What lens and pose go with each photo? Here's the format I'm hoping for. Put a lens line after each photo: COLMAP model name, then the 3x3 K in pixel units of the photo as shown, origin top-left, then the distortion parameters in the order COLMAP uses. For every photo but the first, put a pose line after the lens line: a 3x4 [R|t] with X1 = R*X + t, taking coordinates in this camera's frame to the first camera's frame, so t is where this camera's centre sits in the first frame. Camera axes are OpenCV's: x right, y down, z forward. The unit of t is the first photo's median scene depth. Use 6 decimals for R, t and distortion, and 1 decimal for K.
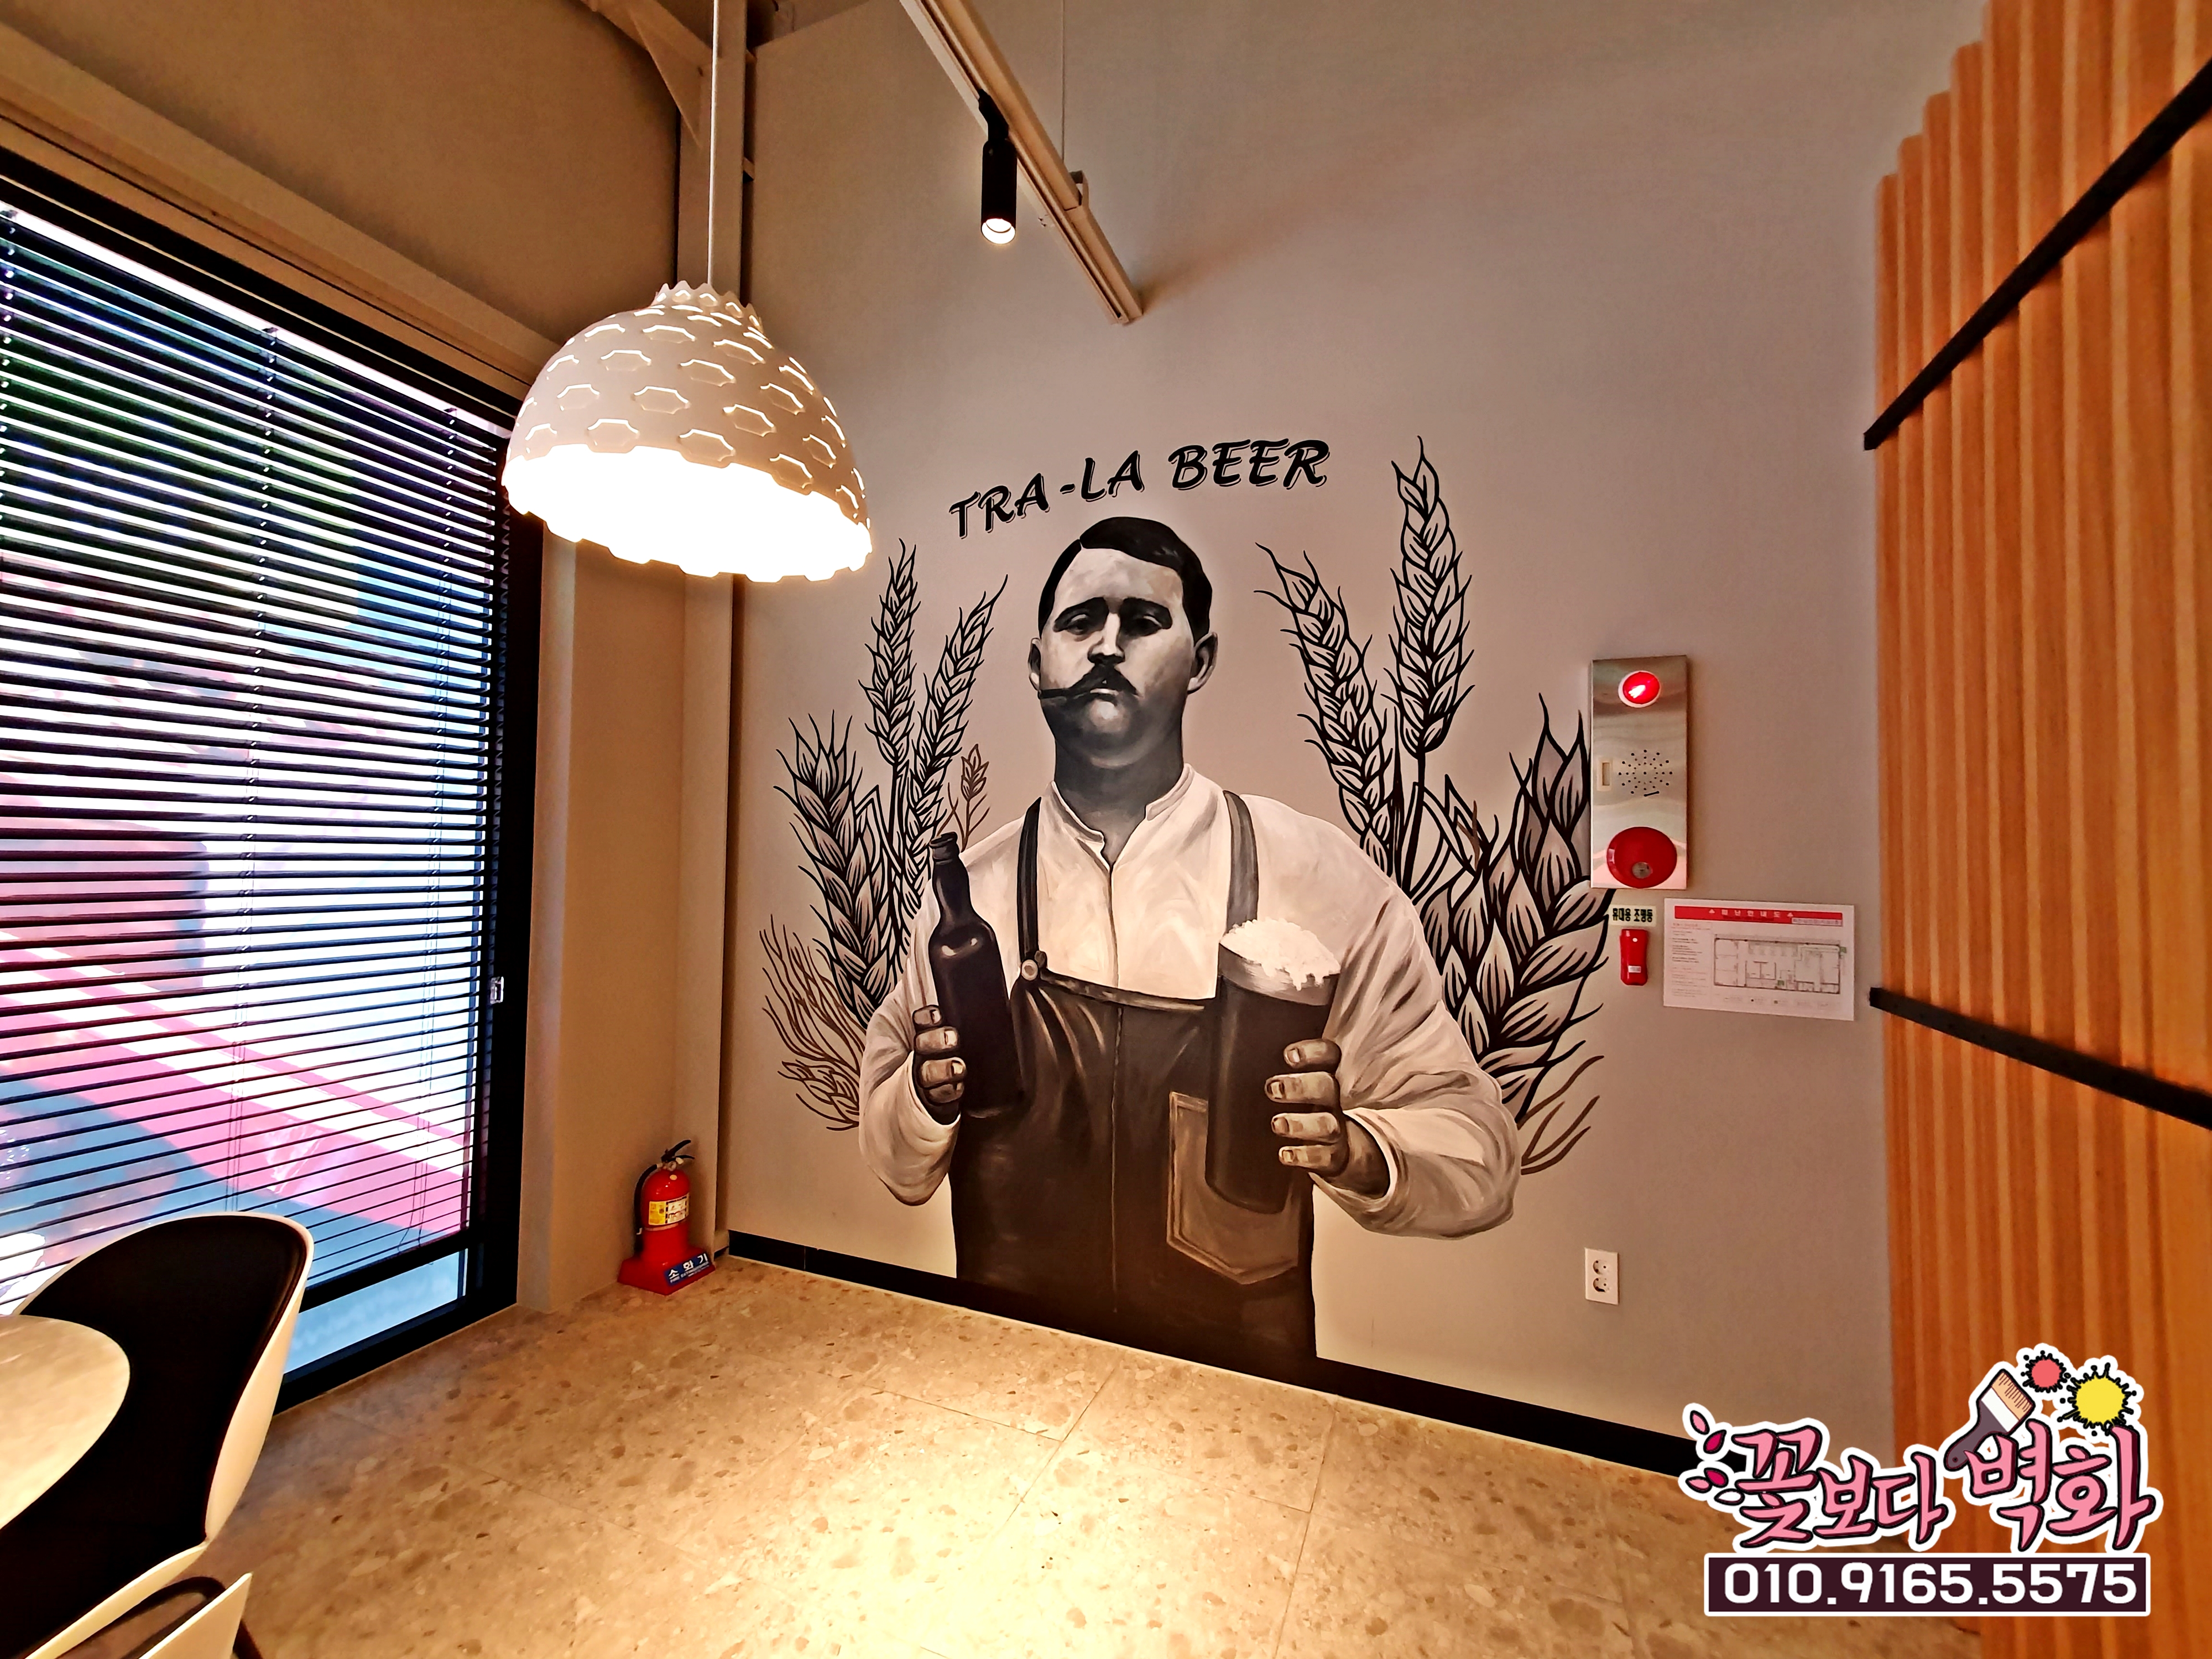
lens RADIAL K [[889.6, 0, 1122.4], [0, 889.6, 833.3], [0, 0, 1]] dist [0.012622, -0.000512]
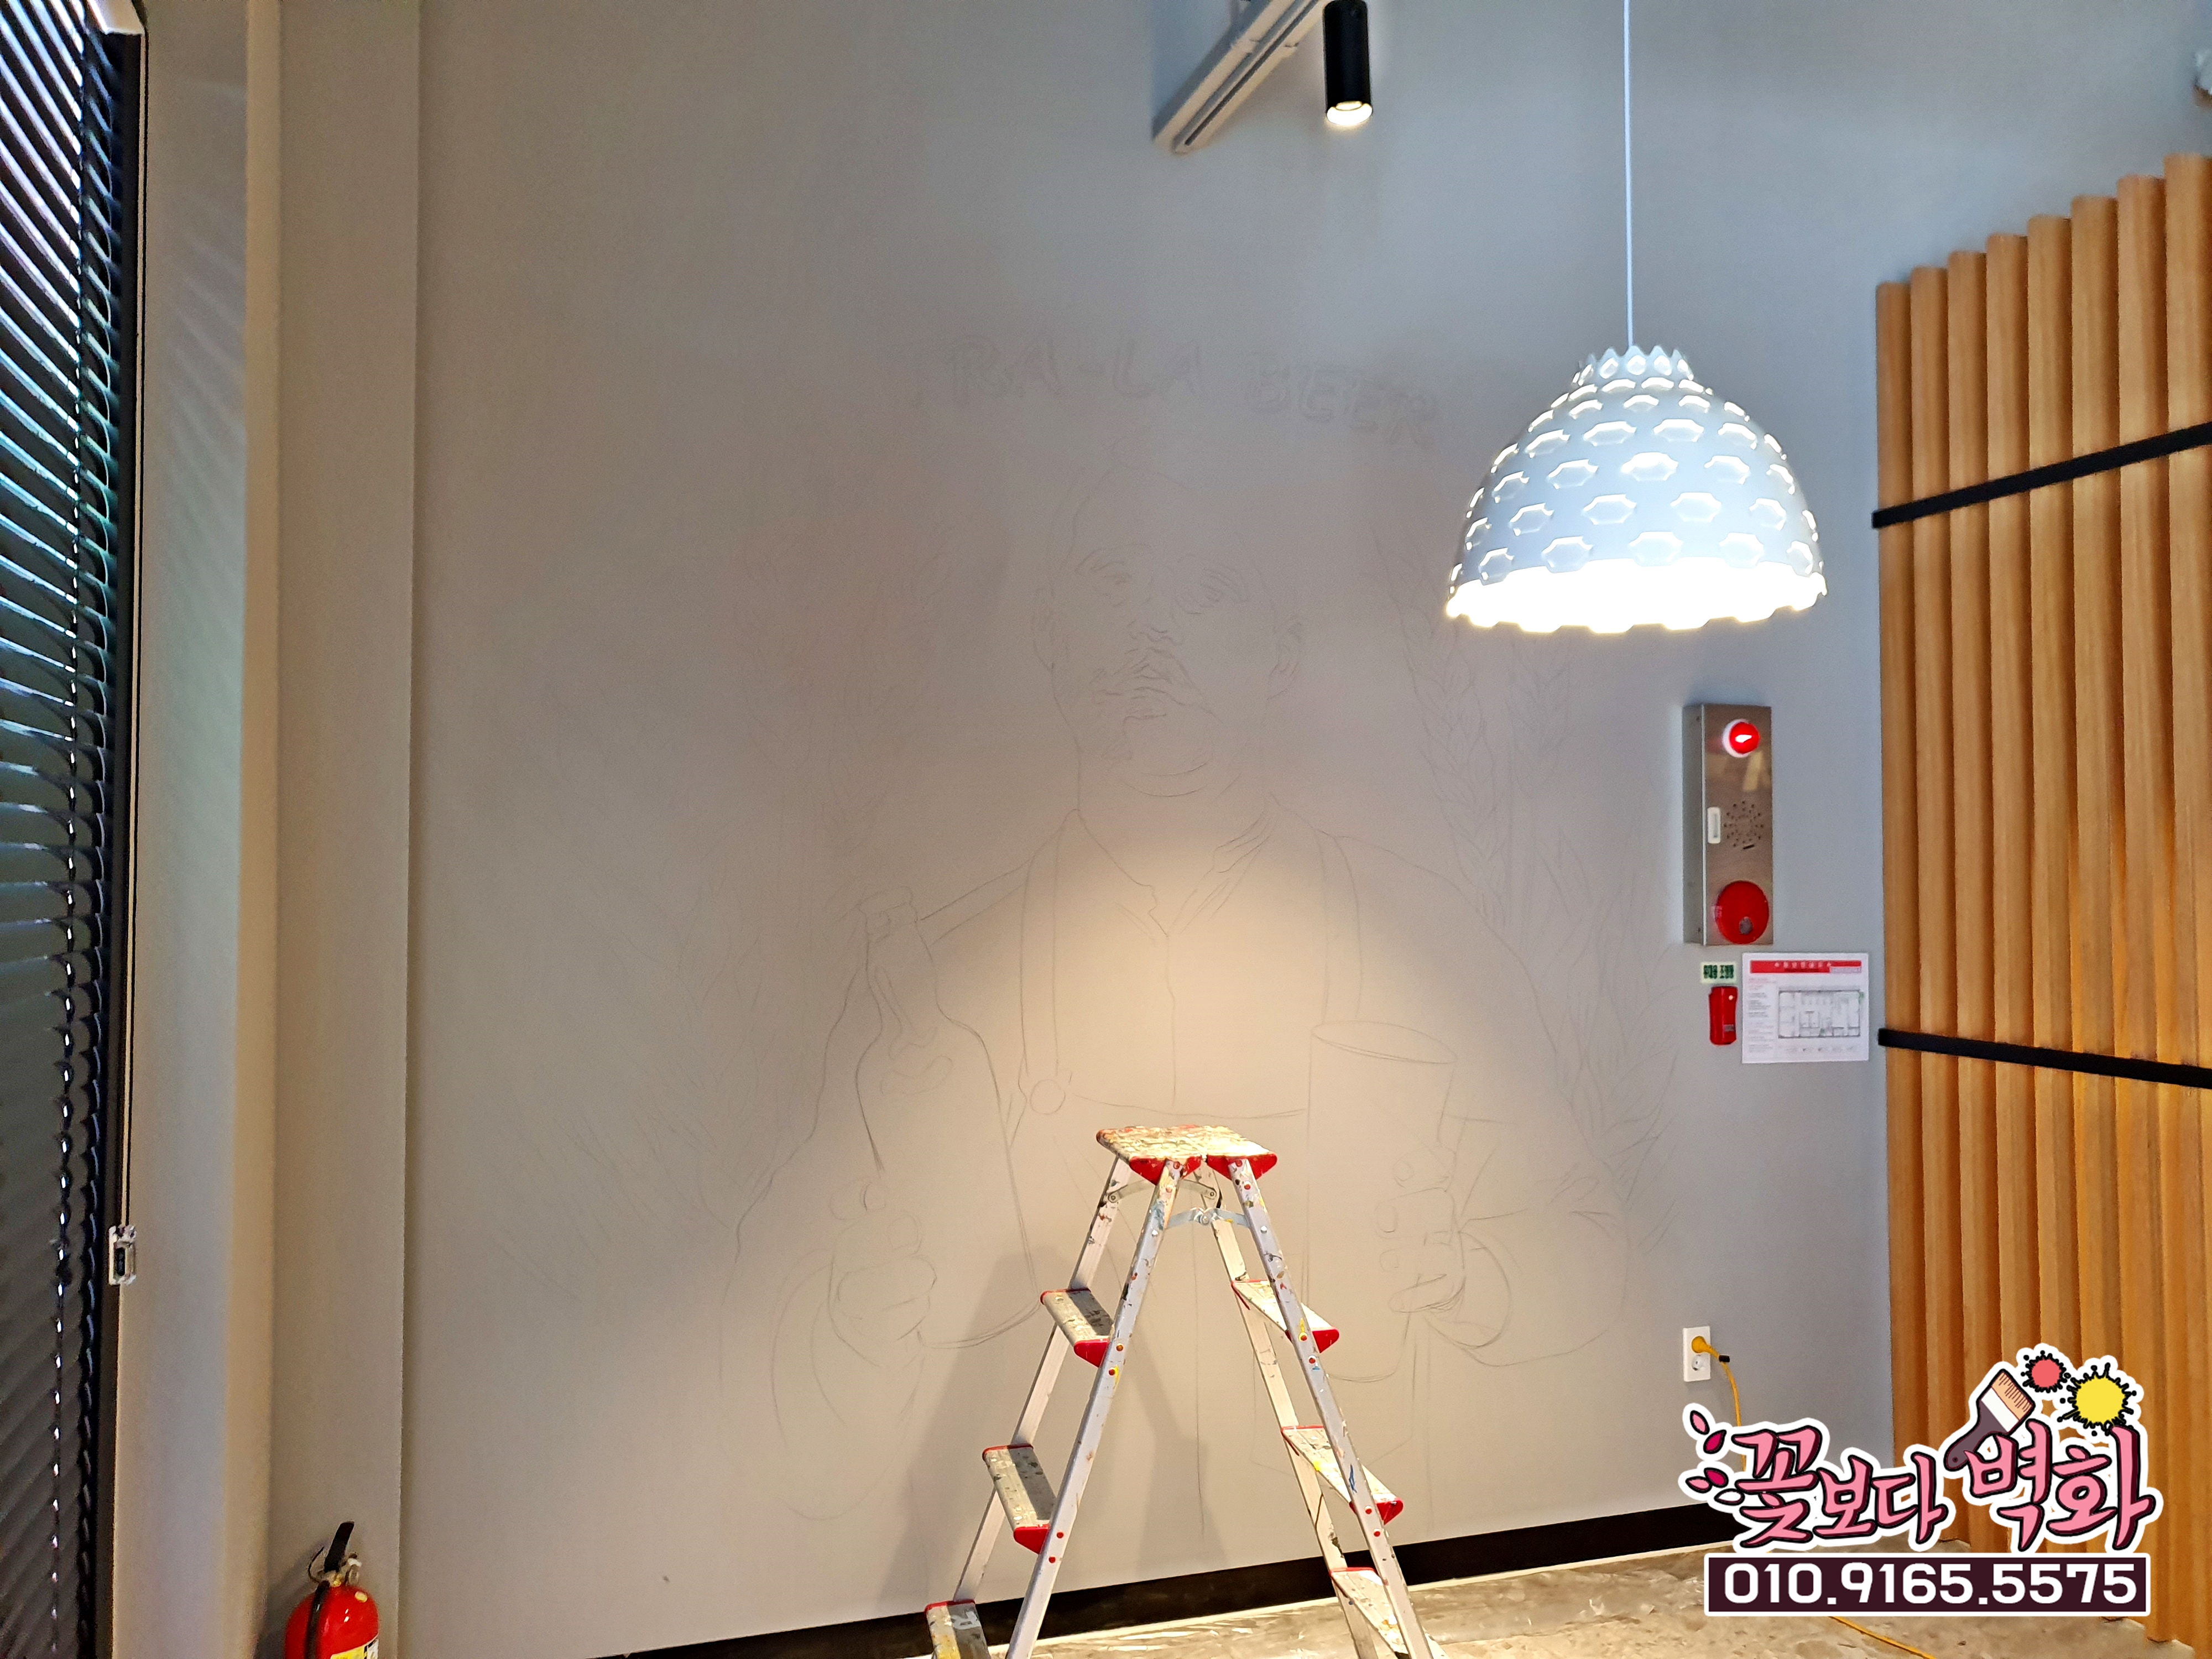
lens RADIAL K [[1746.4, 0, 1102.9], [0, 1746.4, 814.0], [0, 0, 1]] dist [0.013508, 0.002352]
pose [[0.760444, 0.004303, 0.649389, -0.997514], [-0.012178, 0.999897, 0.007636, -0.072969], [-0.649289, -0.013715, 0.760418, 0.001556]]
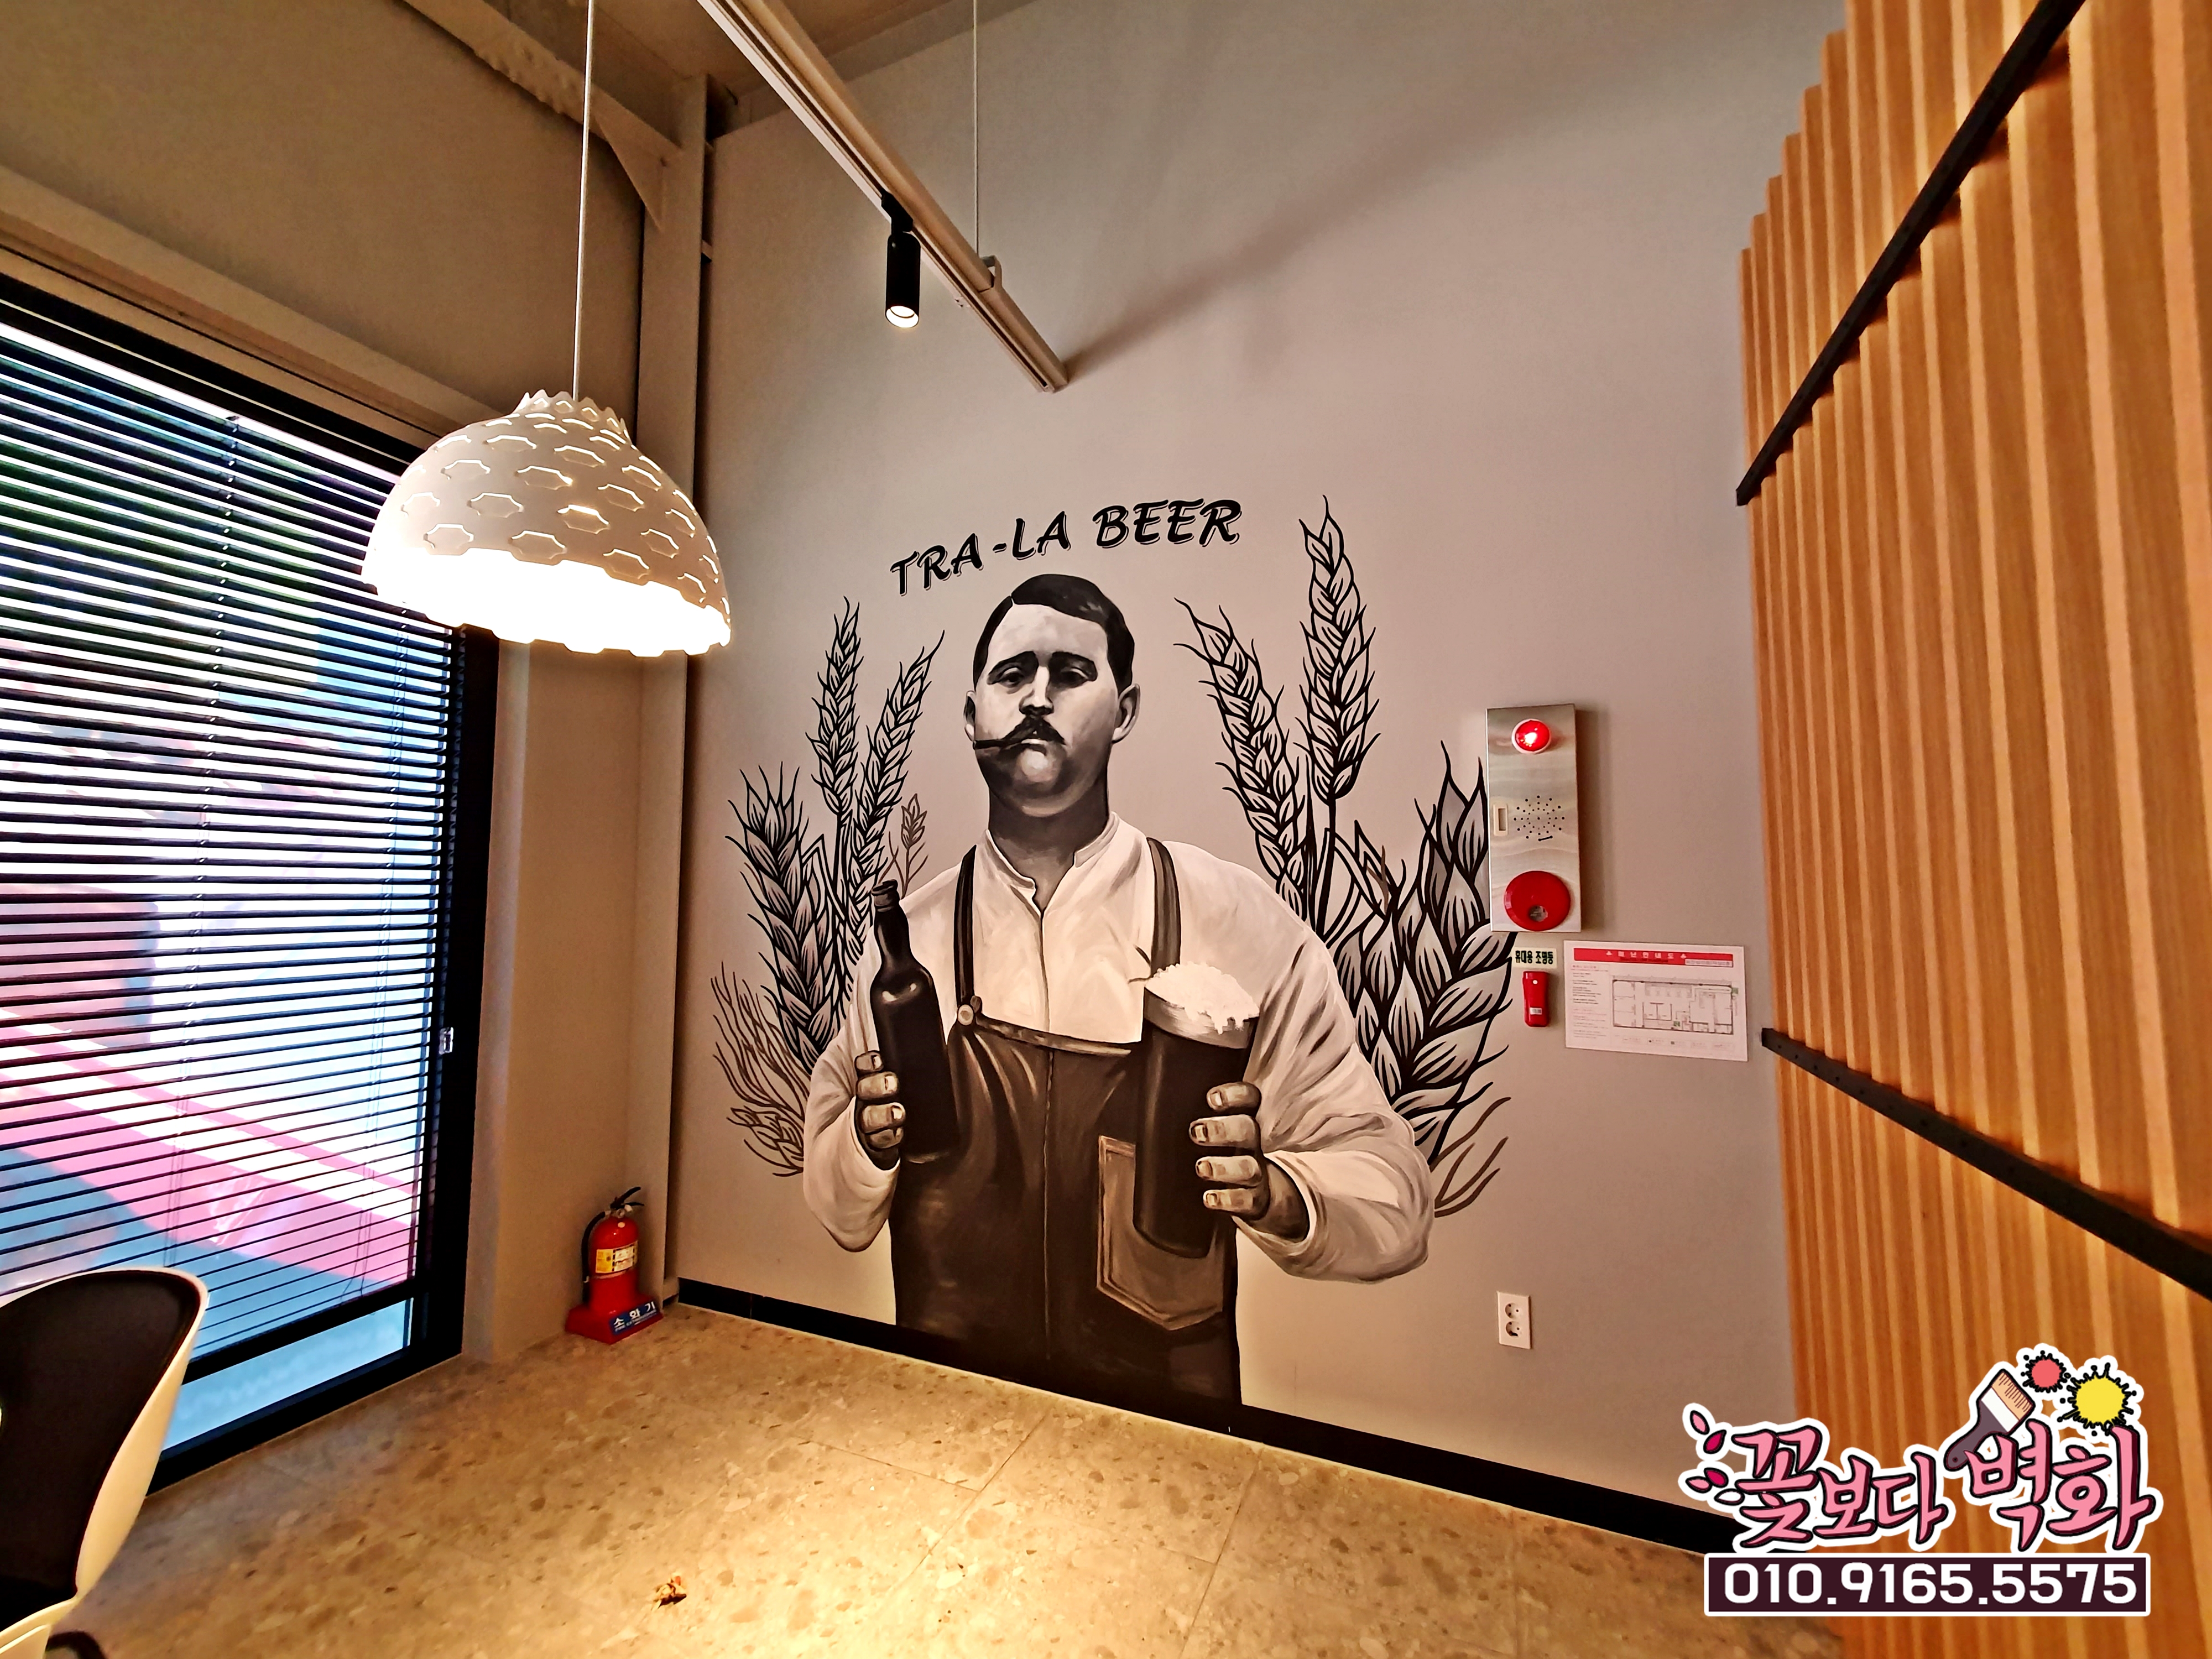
lens RADIAL K [[889.6, 0, 1123.5], [0, 889.6, 832.4], [0, 0, 1]] dist [0.012622, -0.000512]
pose [[0.999799, -0.013057, -0.015206, 0.104298], [0.012454, 0.999158, -0.039082, -0.014369], [0.015704, 0.038885, 0.999120, -0.024137]]
